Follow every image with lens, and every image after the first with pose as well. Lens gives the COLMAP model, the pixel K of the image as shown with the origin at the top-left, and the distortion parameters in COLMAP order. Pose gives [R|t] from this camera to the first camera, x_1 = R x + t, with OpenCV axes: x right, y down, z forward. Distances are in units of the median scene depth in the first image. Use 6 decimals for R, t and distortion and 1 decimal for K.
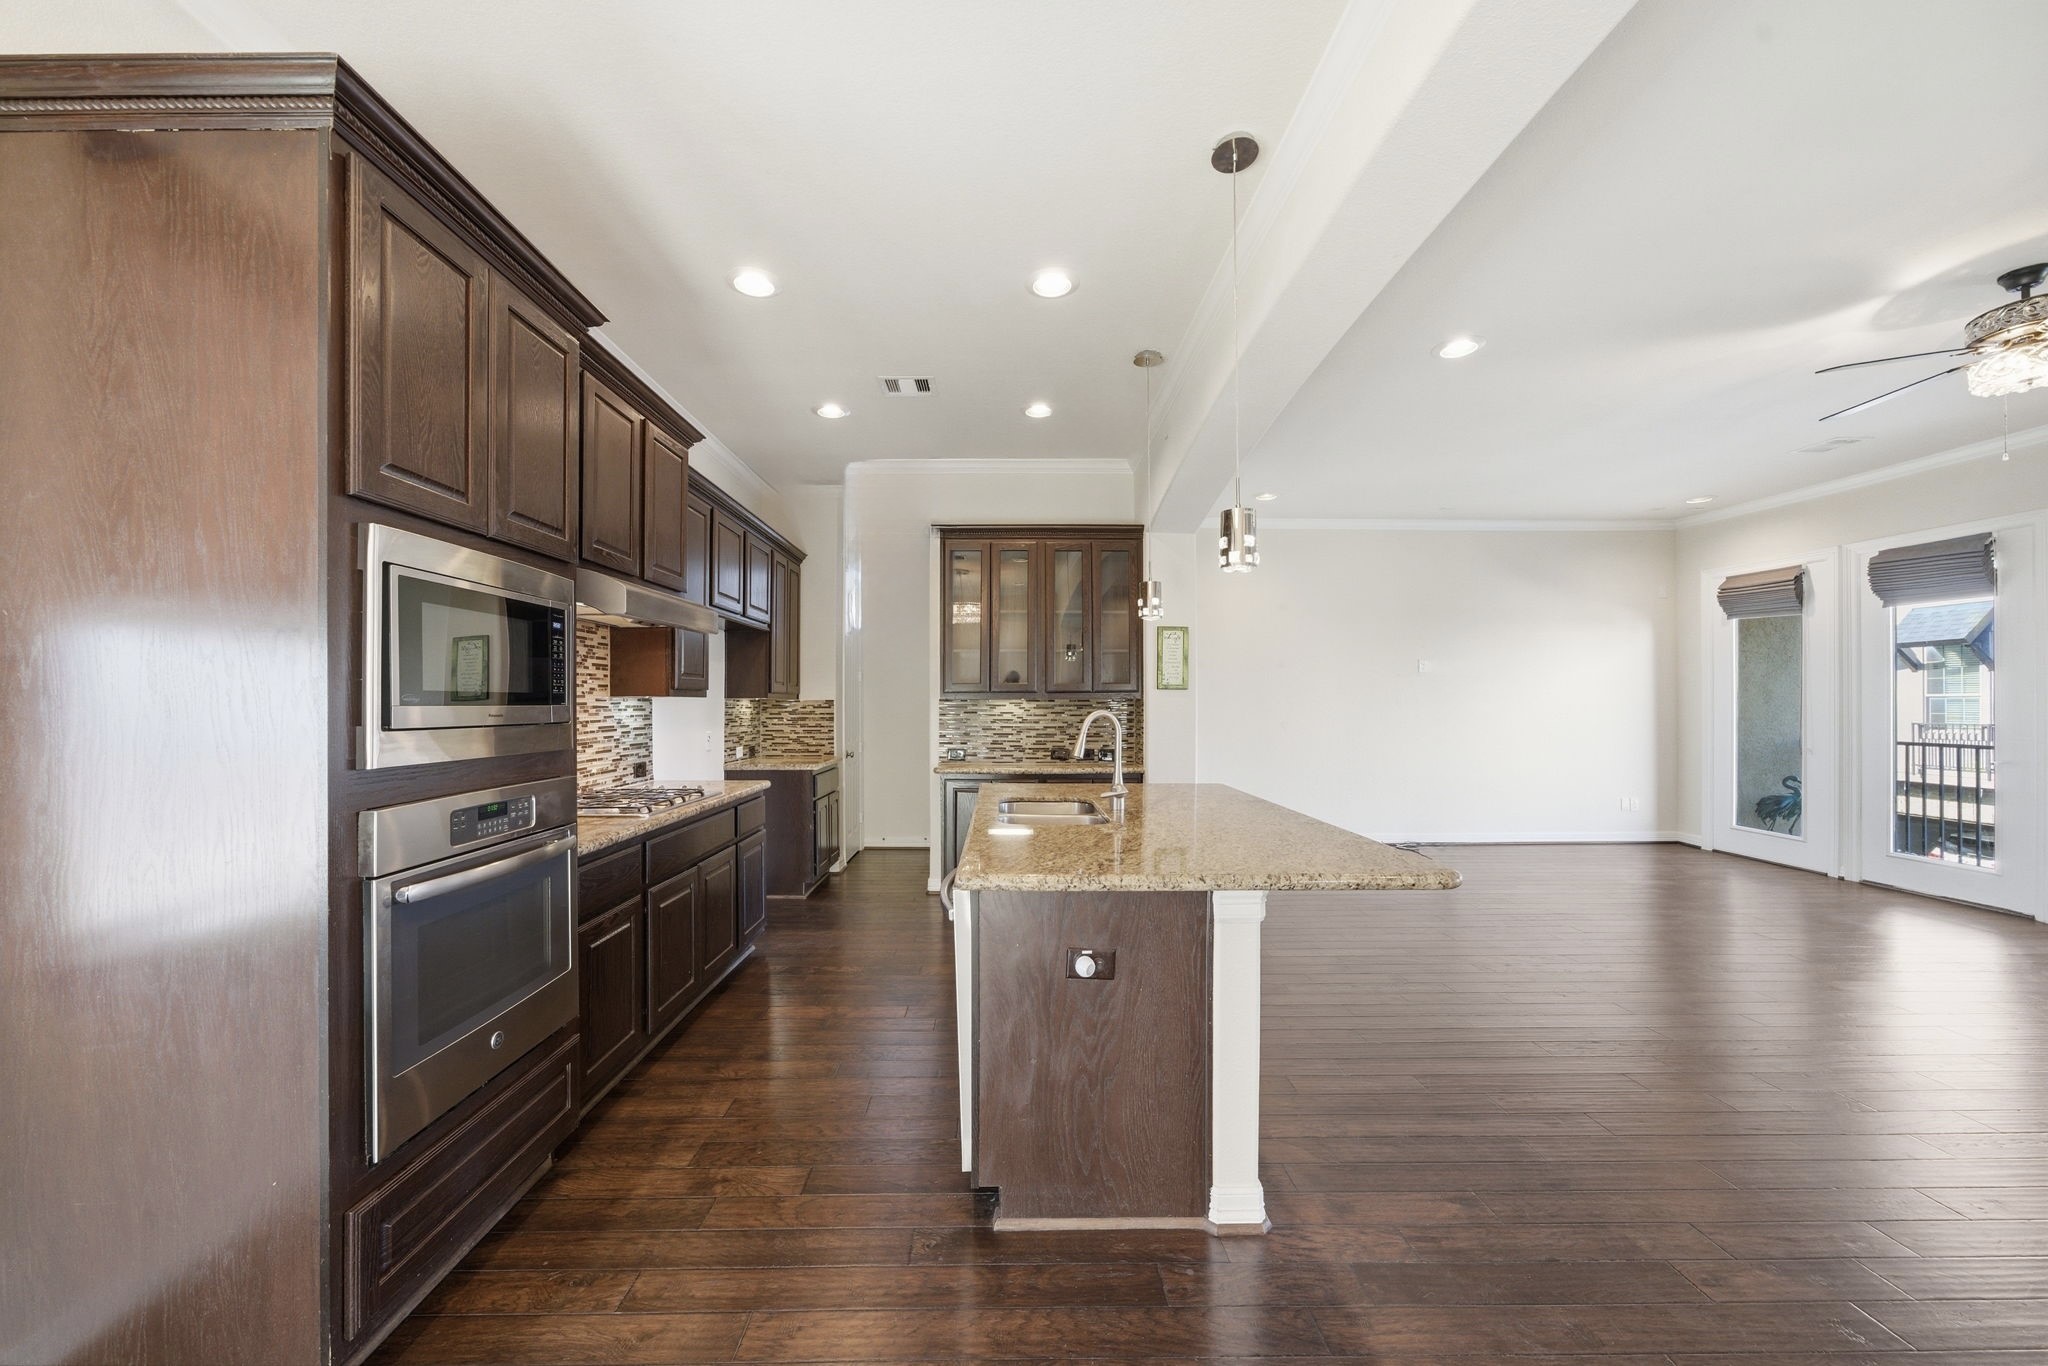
lens RADIAL K [[754.1, 0, 989.1], [0, 754.1, 699.0], [0, 0, 1]] dist [-0.001142, 0.000000]
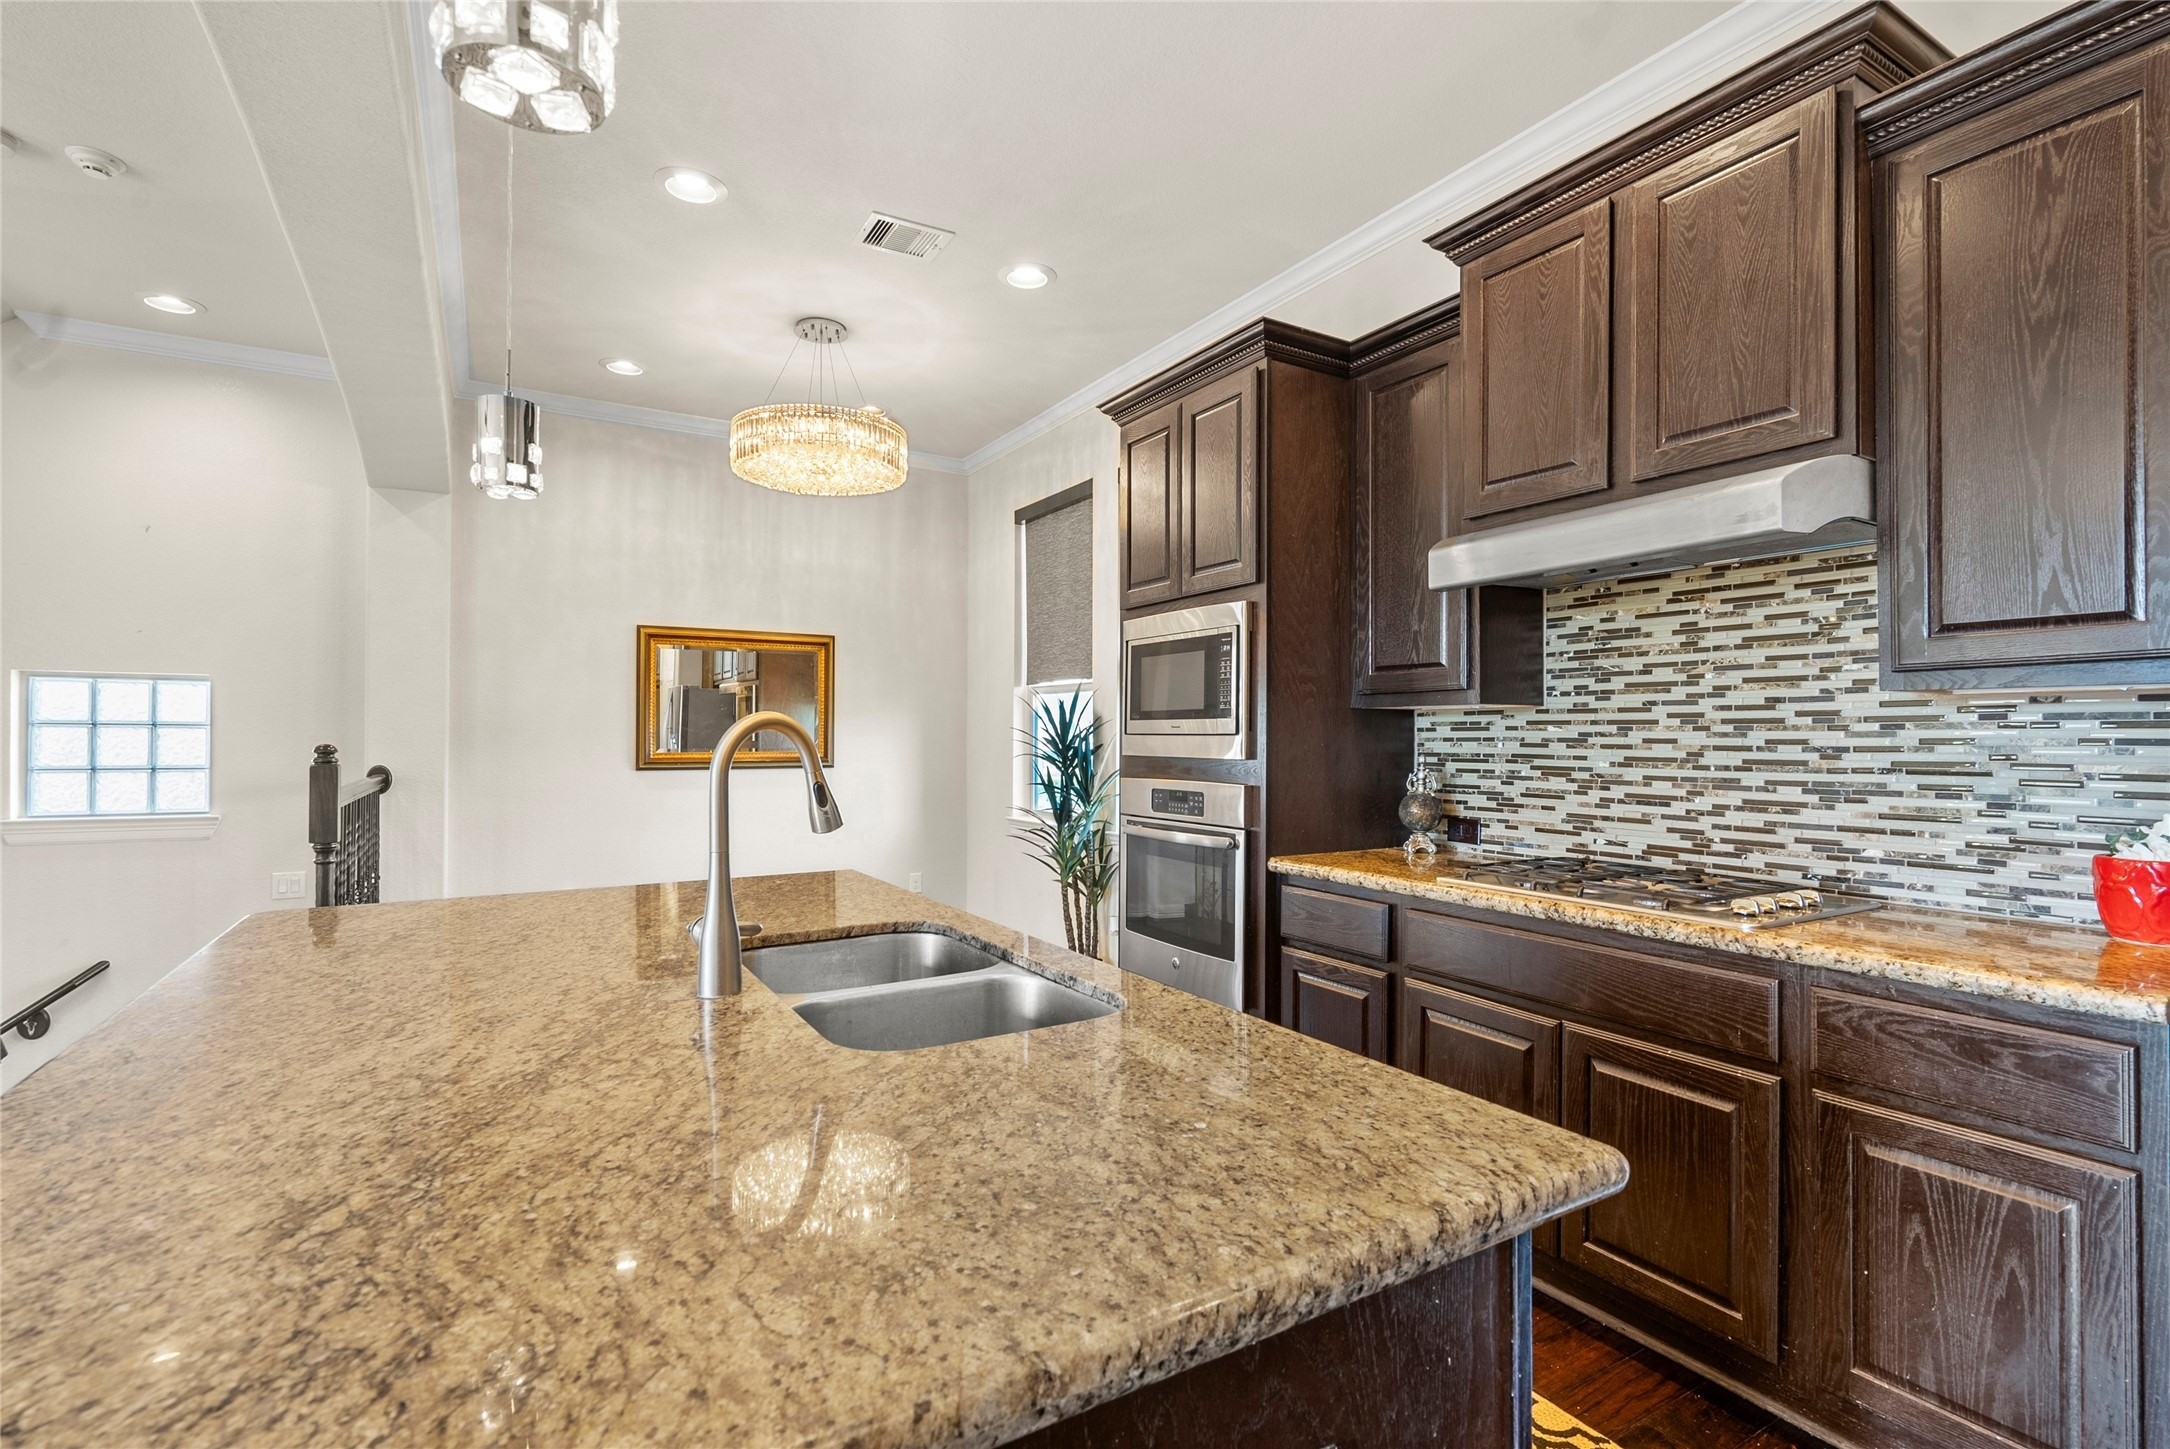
lens RADIAL K [[993.7, 0, 1074.0], [0, 993.7, 729.7], [0, 0, 1]] dist [-0.008601, 0.000084]
pose [[-0.864839, -0.007297, -0.501996, 0.161065], [-0.002207, 0.999940, -0.010732, 0.017978], [0.502044, -0.008174, -0.864803, 0.920613]]
